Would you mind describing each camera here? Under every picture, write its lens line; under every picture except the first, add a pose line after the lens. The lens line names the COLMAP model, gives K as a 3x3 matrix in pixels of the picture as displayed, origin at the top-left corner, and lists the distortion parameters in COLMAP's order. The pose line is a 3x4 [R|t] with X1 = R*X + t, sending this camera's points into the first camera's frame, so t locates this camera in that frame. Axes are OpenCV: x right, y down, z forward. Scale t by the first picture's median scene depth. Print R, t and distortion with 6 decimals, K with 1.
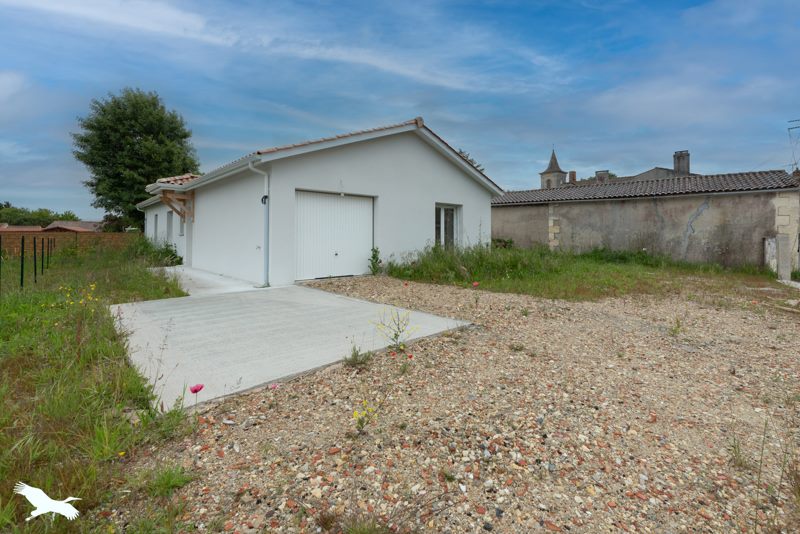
lens RADIAL K [[340.4, 0, 414.1], [0, 340.4, 230.8], [0, 0, 1]] dist [0.002231, 0.000245]
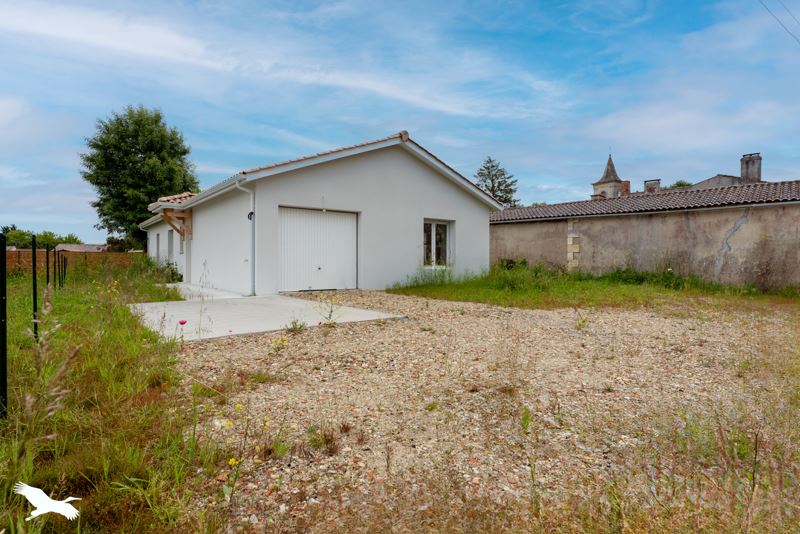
lens RADIAL K [[413.1, 0, 399.4], [0, 413.1, 266.4], [0, 0, 1]] dist [0.001409, 0.000103]
pose [[0.992908, 0.004278, -0.118808, 0.109466], [-0.001456, 0.999715, 0.023833, 0.021740], [0.118876, -0.023492, 0.992631, -0.146867]]
